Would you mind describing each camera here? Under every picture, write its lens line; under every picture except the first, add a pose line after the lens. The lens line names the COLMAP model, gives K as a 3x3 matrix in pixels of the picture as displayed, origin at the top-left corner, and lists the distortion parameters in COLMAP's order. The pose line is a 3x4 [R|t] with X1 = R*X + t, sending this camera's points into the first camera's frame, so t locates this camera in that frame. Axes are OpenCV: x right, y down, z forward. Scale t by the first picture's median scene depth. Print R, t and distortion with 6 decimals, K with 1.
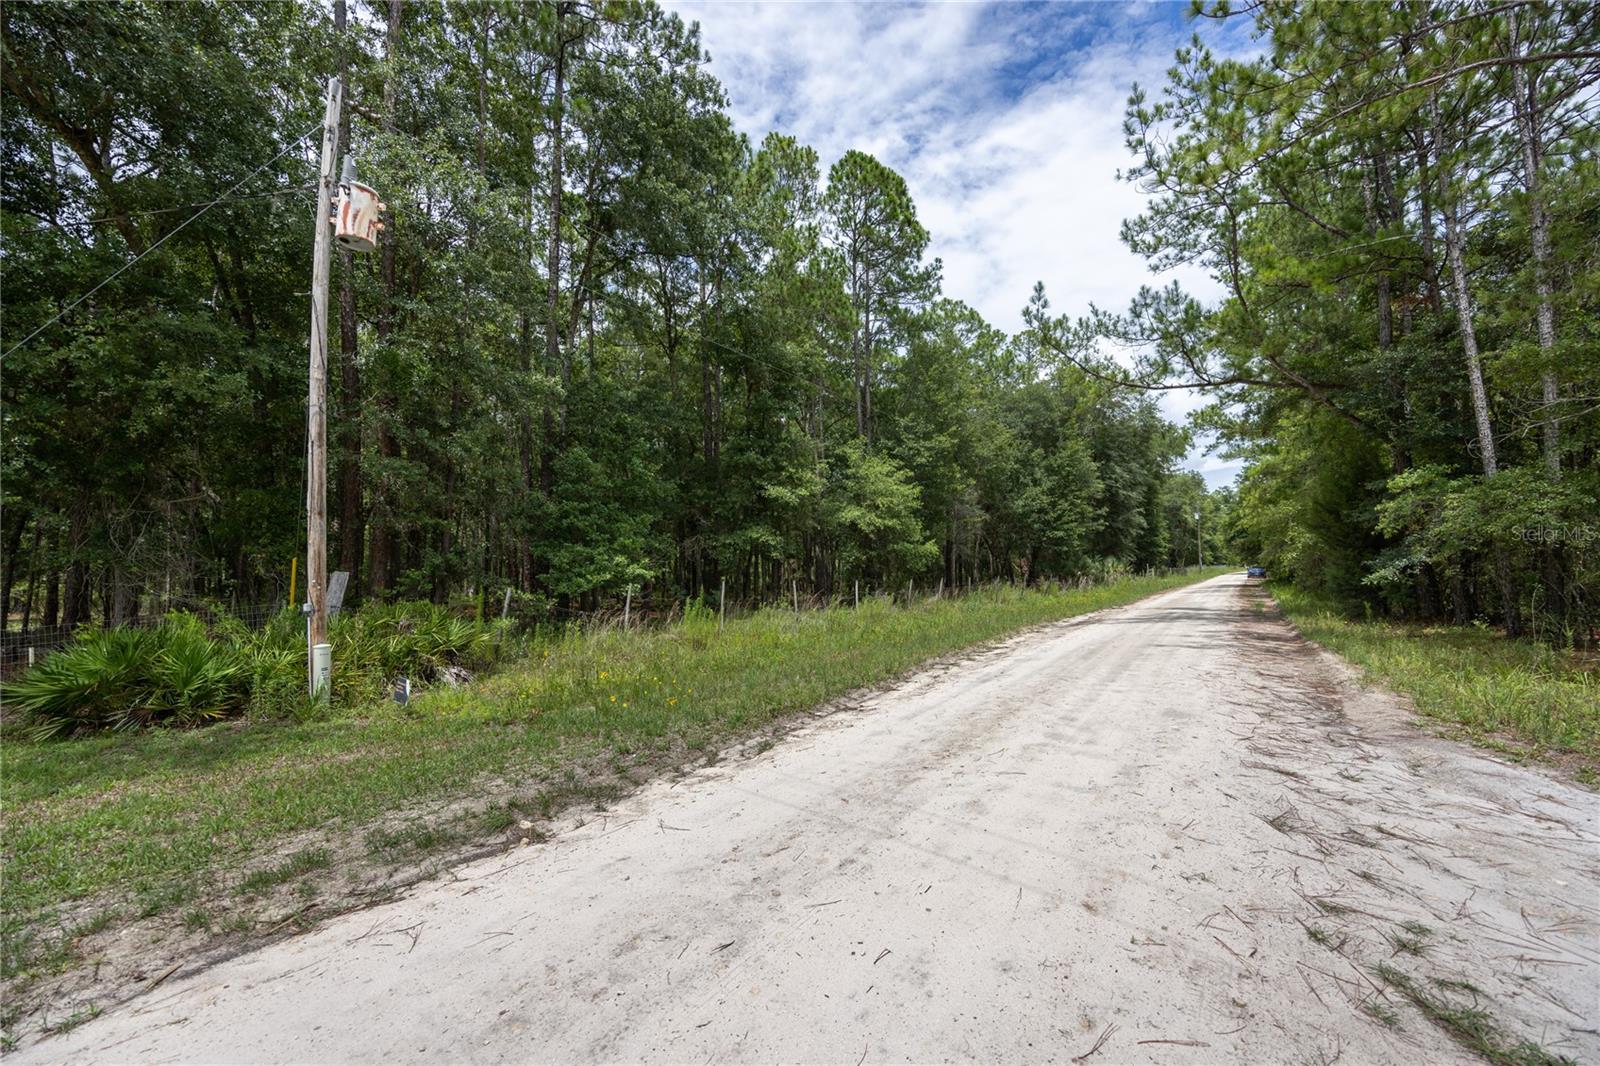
lens RADIAL K [[632.0, 0, 794.5], [0, 632.0, 535.5], [0, 0, 1]] dist [0.001042, 0.000399]
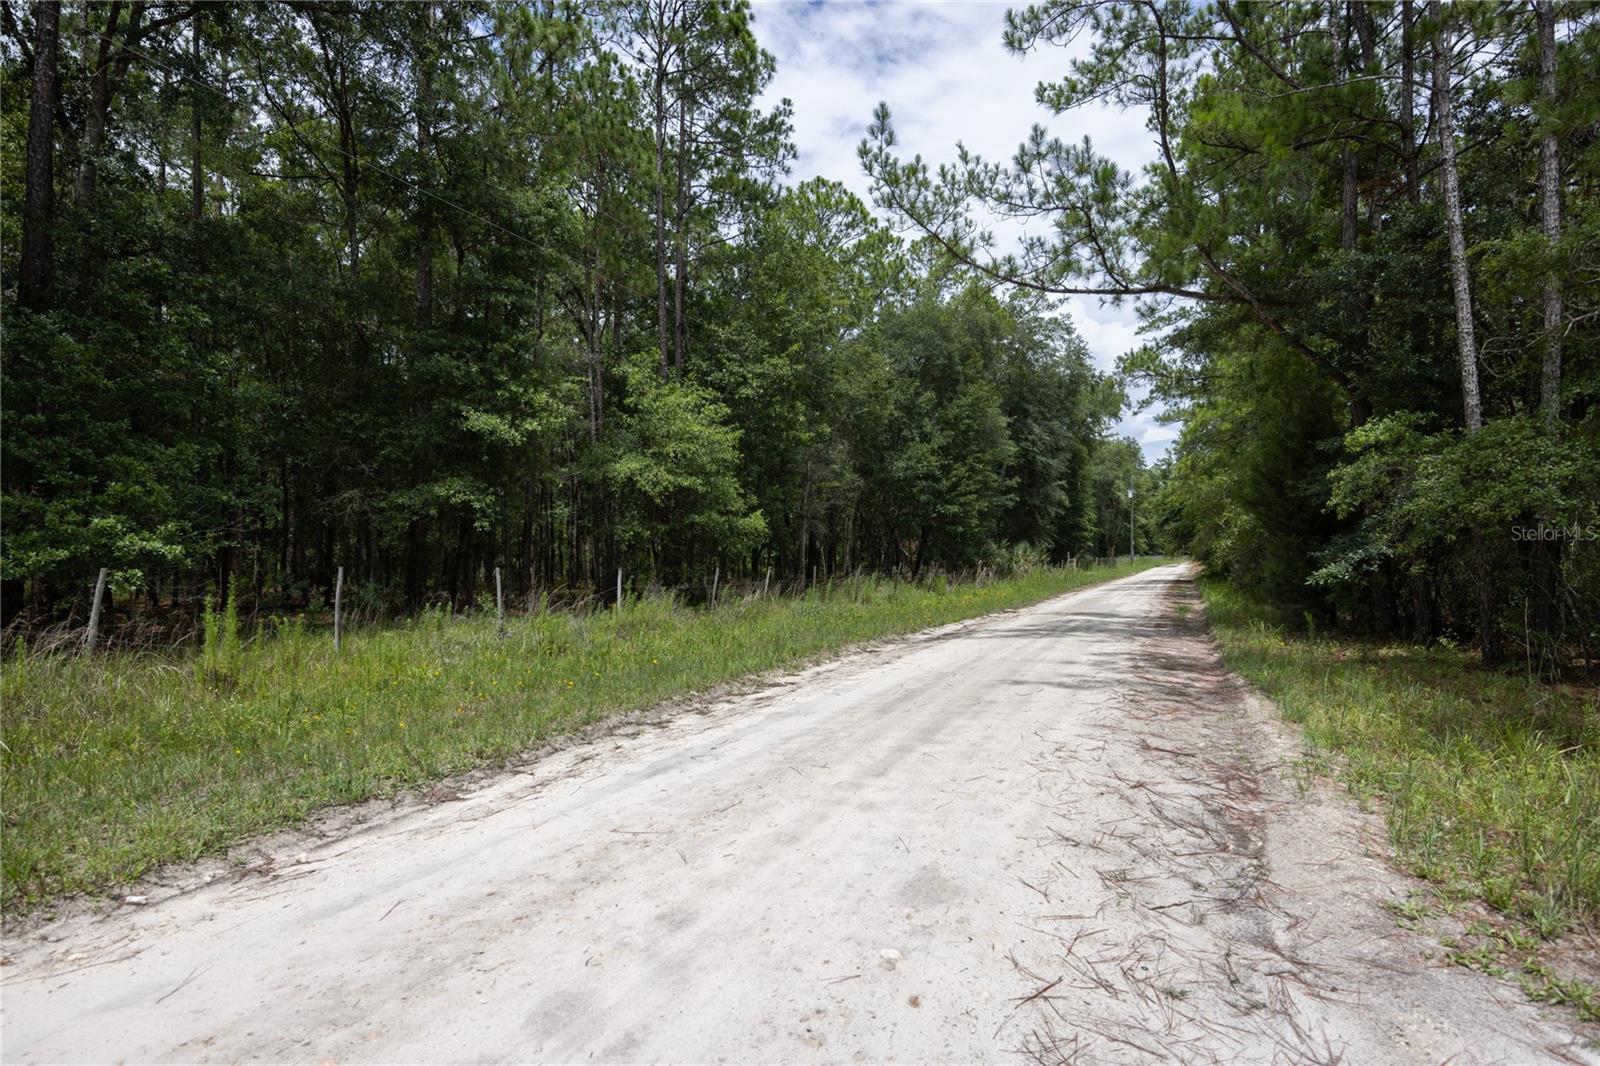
lens RADIAL K [[837.2, 0, 803.4], [0, 837.2, 531.6], [0, 0, 1]] dist [-0.001641, -0.000057]
pose [[0.981682, 0.023085, 0.189122, 0.121675], [-0.028458, 0.999263, 0.025747, 0.007021], [-0.188389, -0.030658, 0.981616, 0.138004]]
